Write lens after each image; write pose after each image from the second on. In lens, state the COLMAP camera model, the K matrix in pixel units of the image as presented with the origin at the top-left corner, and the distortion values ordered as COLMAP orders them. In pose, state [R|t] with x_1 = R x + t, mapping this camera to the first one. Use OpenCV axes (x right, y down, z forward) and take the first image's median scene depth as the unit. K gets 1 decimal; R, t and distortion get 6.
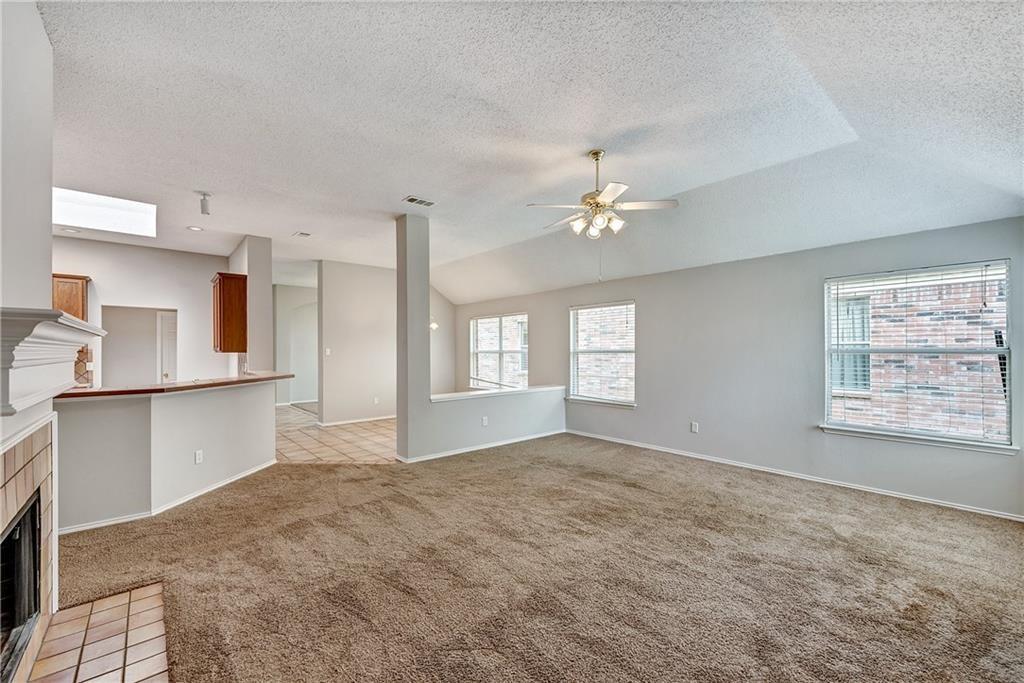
lens RADIAL K [[417.1, 0, 506.2], [0, 417.1, 343.2], [0, 0, 1]] dist [0.000312, 0.000030]
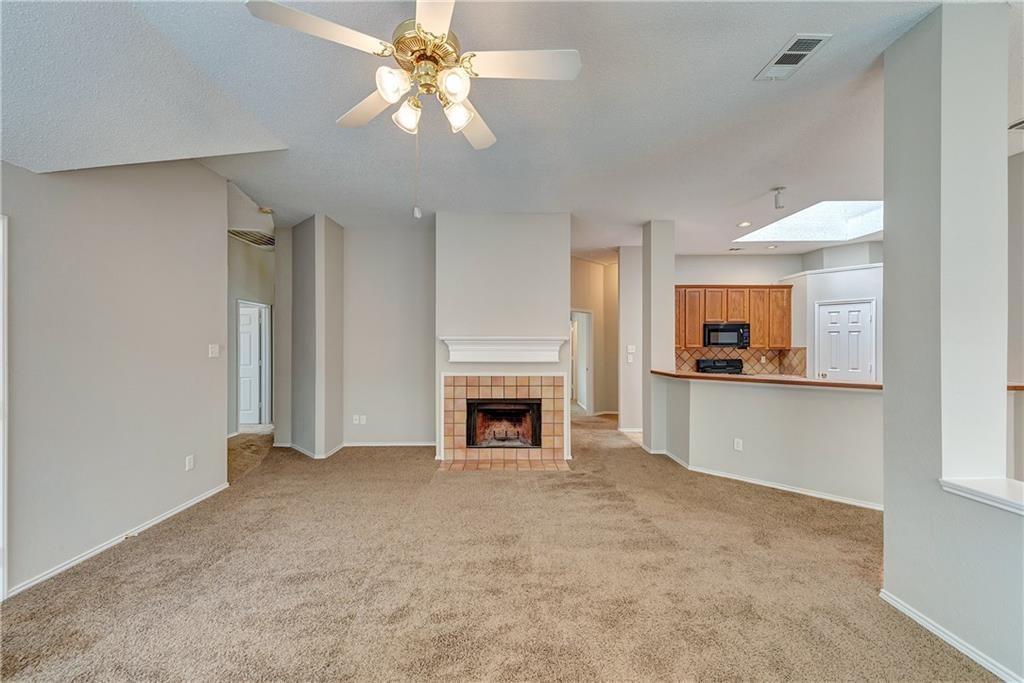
lens RADIAL K [[403.9, 0, 508.3], [0, 403.9, 345.9], [0, 0, 1]] dist [0.007750, -0.000092]
pose [[-0.634941, 0.008549, -0.772513, 0.422828], [0.011112, 0.999936, 0.001933, 0.004919], [0.772481, -0.007357, -0.634995, 1.101373]]
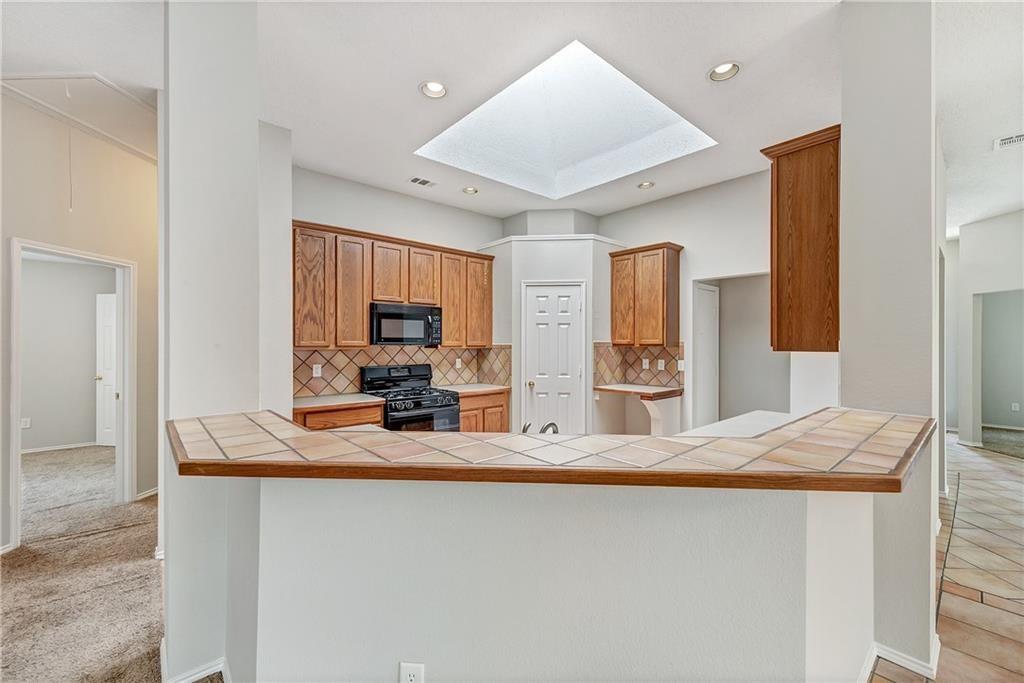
lens RADIAL K [[407.9, 0, 507.3], [0, 407.9, 343.7], [0, 0, 1]] dist [-0.000189, -0.000106]
pose [[0.016504, 0.007514, -0.999836, -0.400698], [0.006430, 0.999950, 0.007621, 0.013437], [0.999843, -0.006555, 0.016455, 0.969232]]
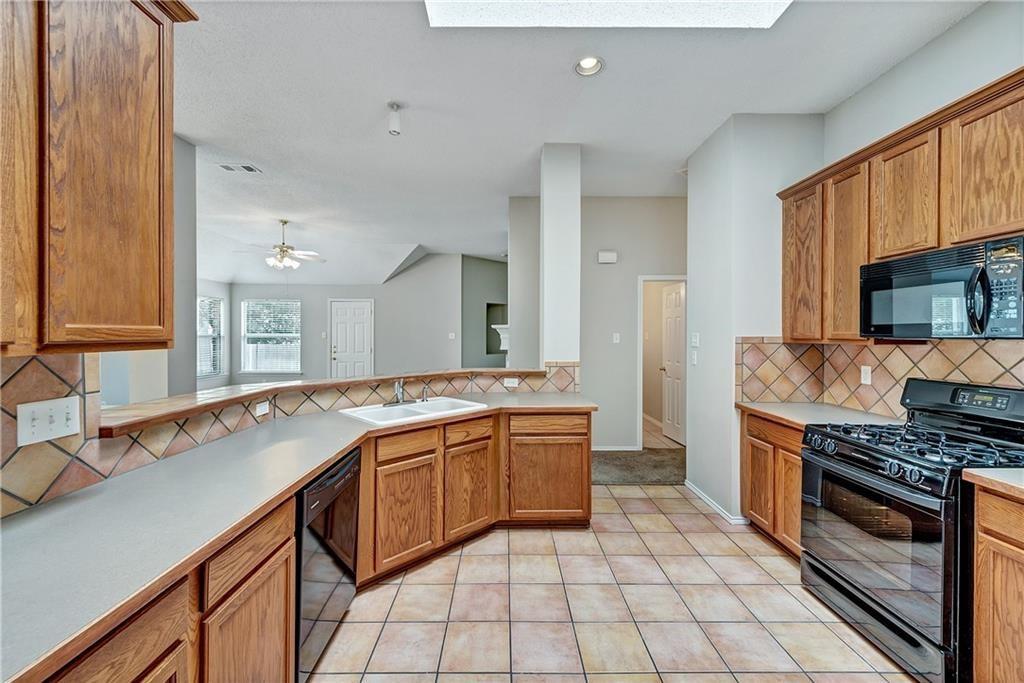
lens RADIAL K [[417.1, 0, 506.2], [0, 417.1, 343.2], [0, 0, 1]] dist [0.000312, 0.000030]
pose [[-0.769421, -0.009460, 0.638672, -1.269944], [-0.001940, 0.999920, 0.012473, 0.021647], [-0.638739, 0.008358, -0.769378, 1.385646]]
